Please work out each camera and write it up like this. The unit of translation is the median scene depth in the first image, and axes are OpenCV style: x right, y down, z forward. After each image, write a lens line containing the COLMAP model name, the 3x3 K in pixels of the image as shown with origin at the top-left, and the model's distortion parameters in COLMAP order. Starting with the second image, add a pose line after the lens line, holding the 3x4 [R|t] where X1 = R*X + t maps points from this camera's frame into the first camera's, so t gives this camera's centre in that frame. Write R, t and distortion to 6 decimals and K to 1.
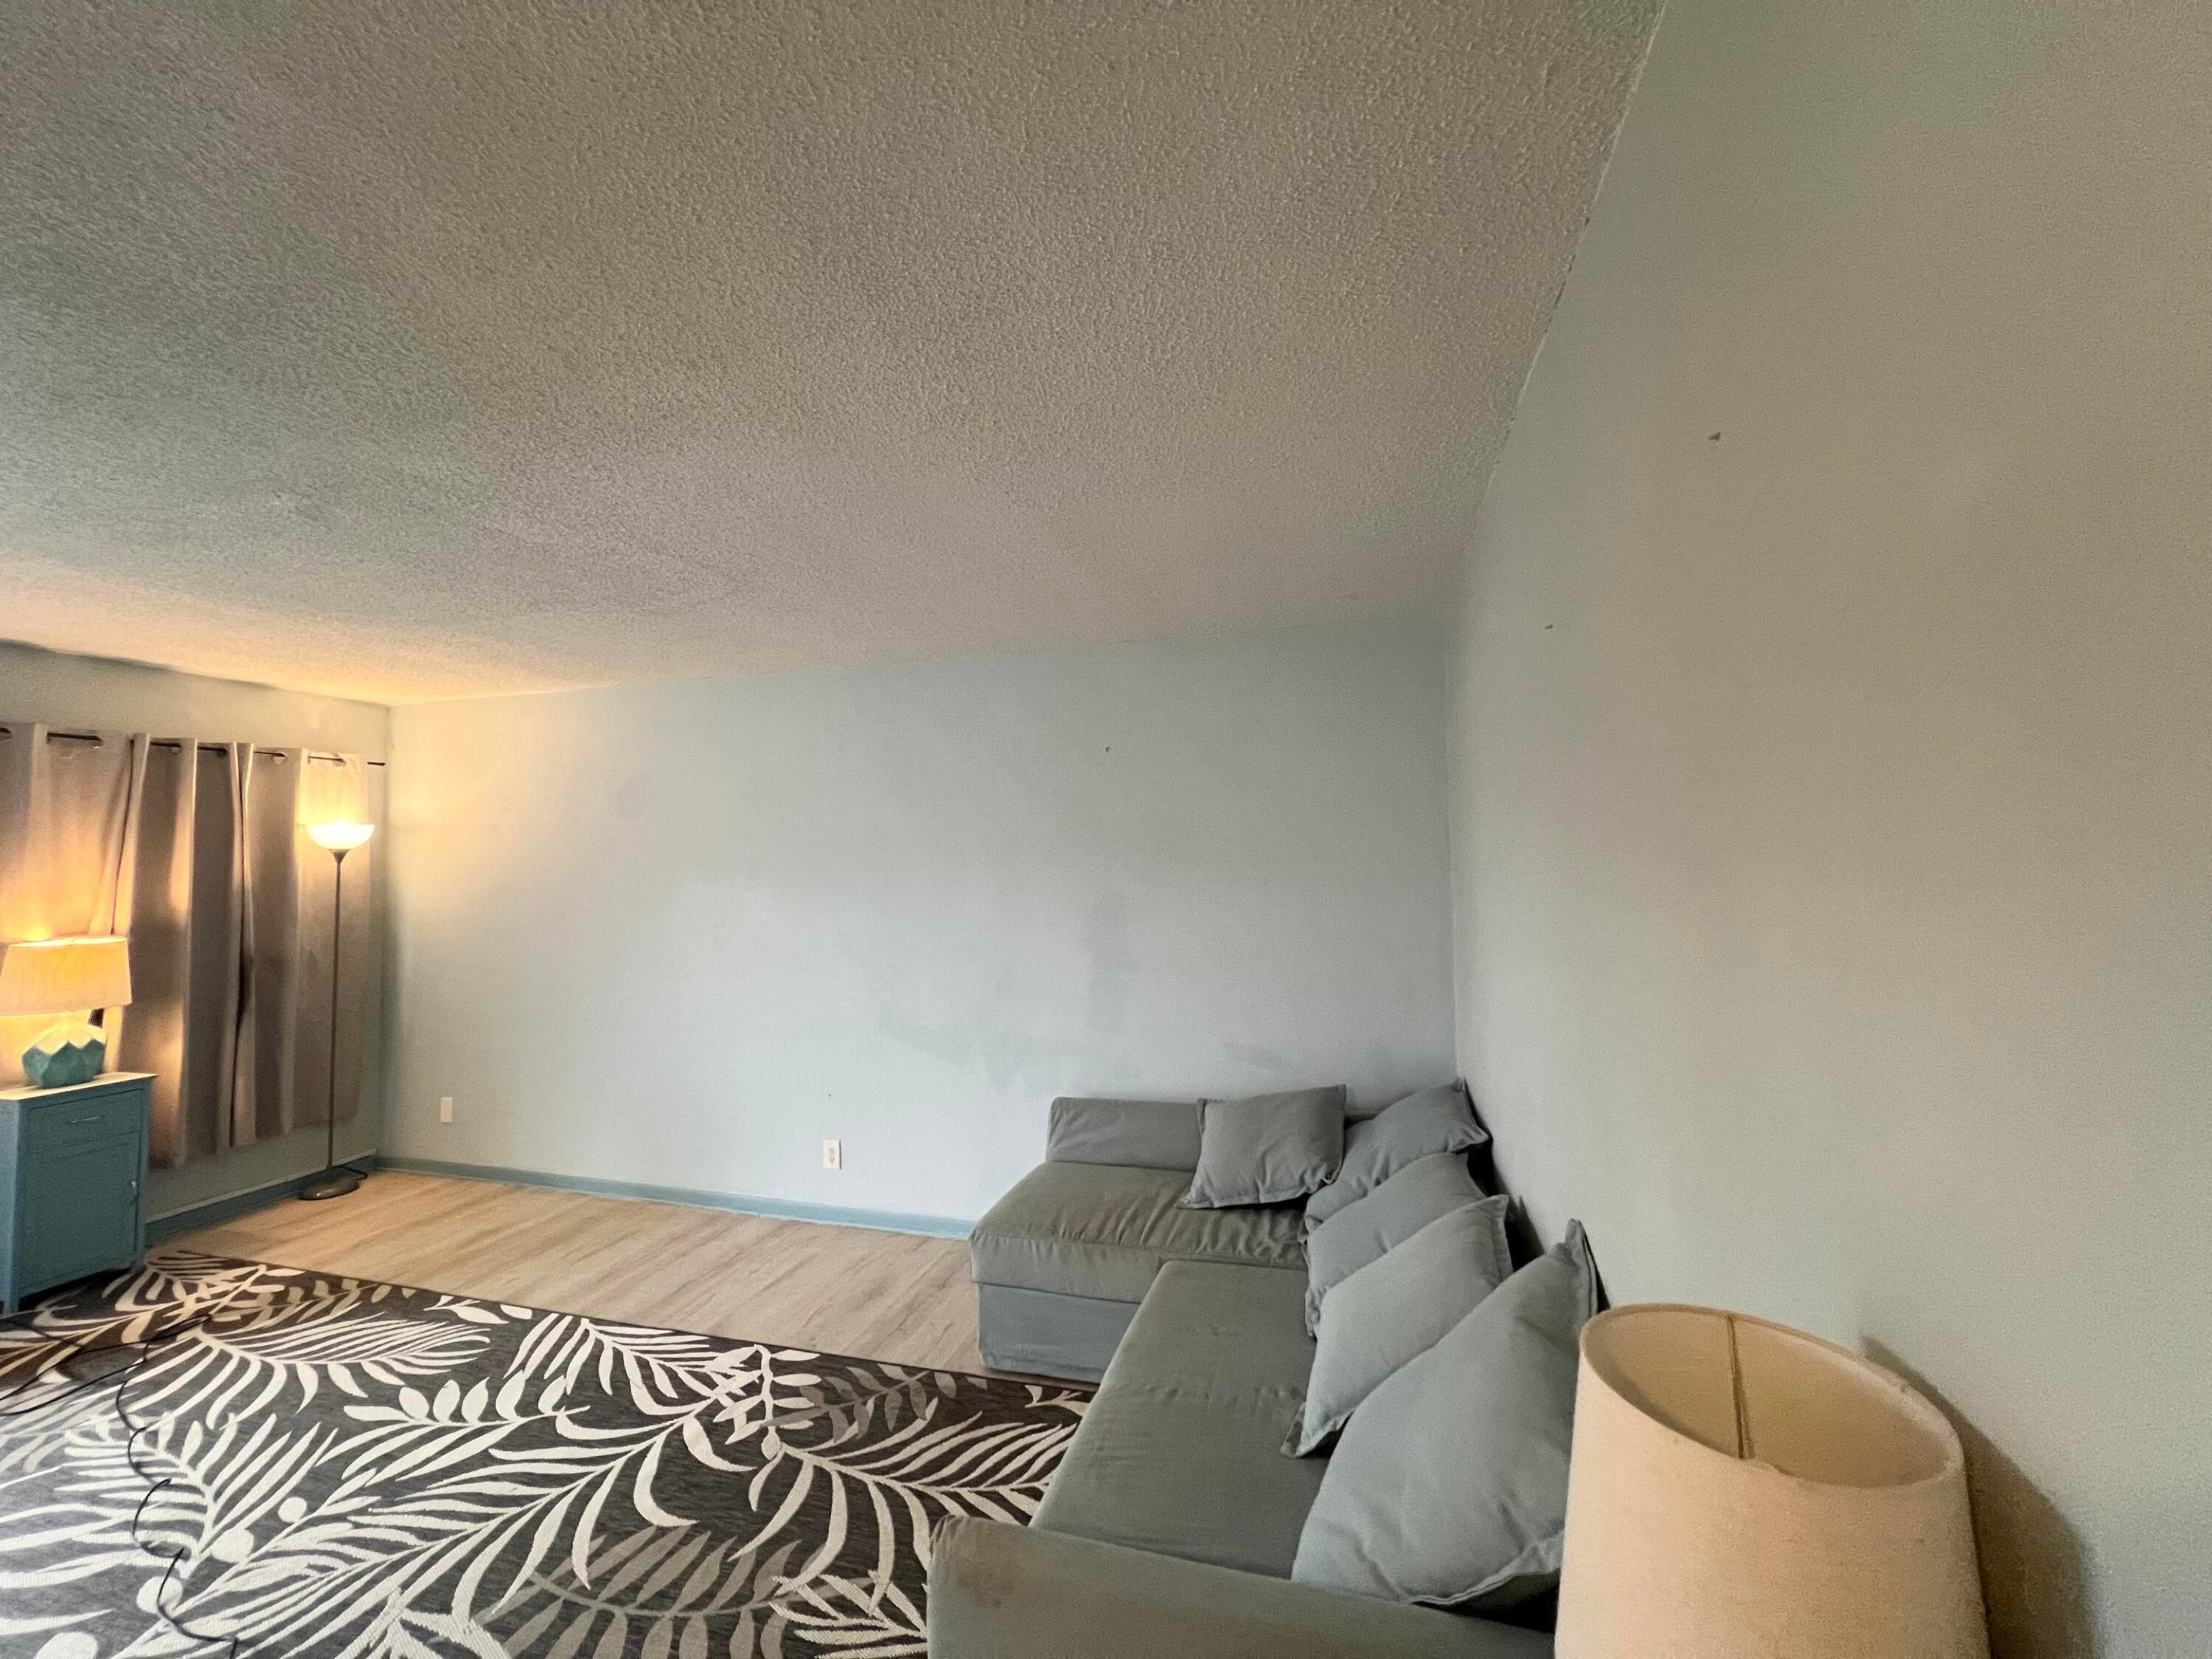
lens RADIAL K [[892.8, 0, 1104.5], [0, 892.8, 833.9], [0, 0, 1]] dist [0.001008, 0.000100]
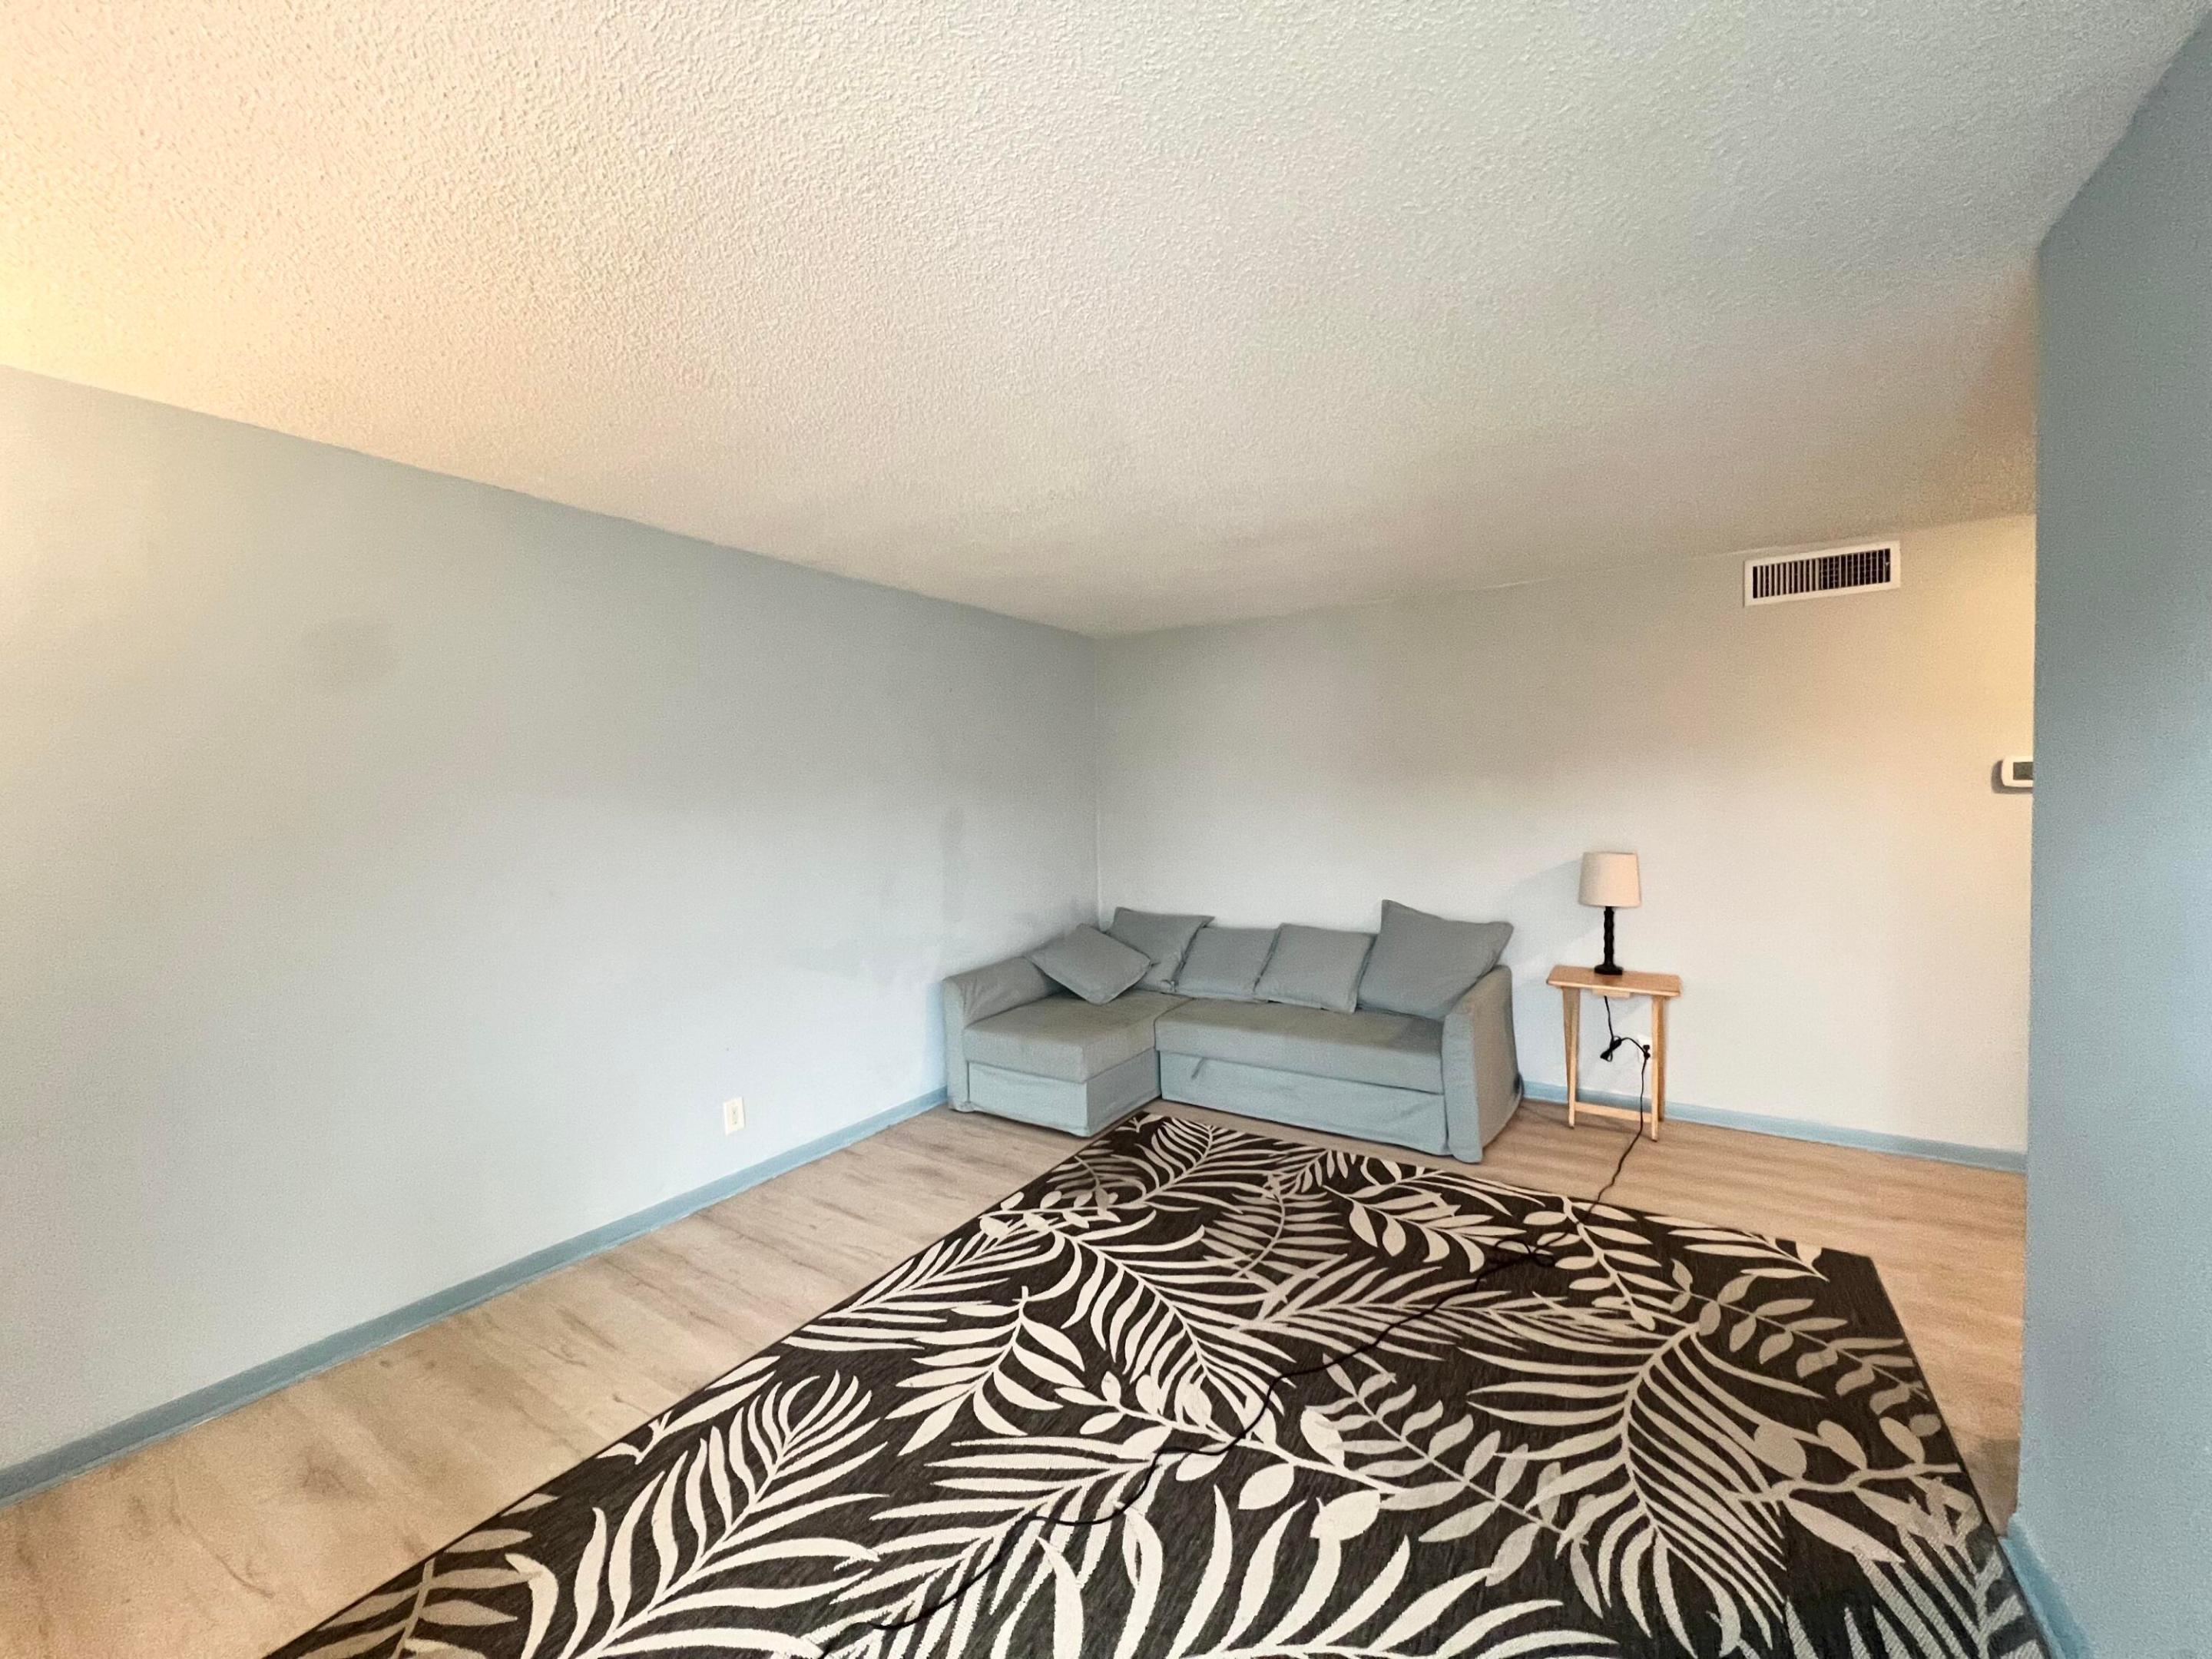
lens RADIAL K [[892.8, 0, 1102.4], [0, 892.8, 823.2], [0, 0, 1]] dist [0.001008, 0.000100]
pose [[0.280562, -0.019984, 0.959628, -1.541534], [-0.016186, 0.999543, 0.025548, 0.069964], [-0.959700, -0.022701, 0.280110, 0.629307]]
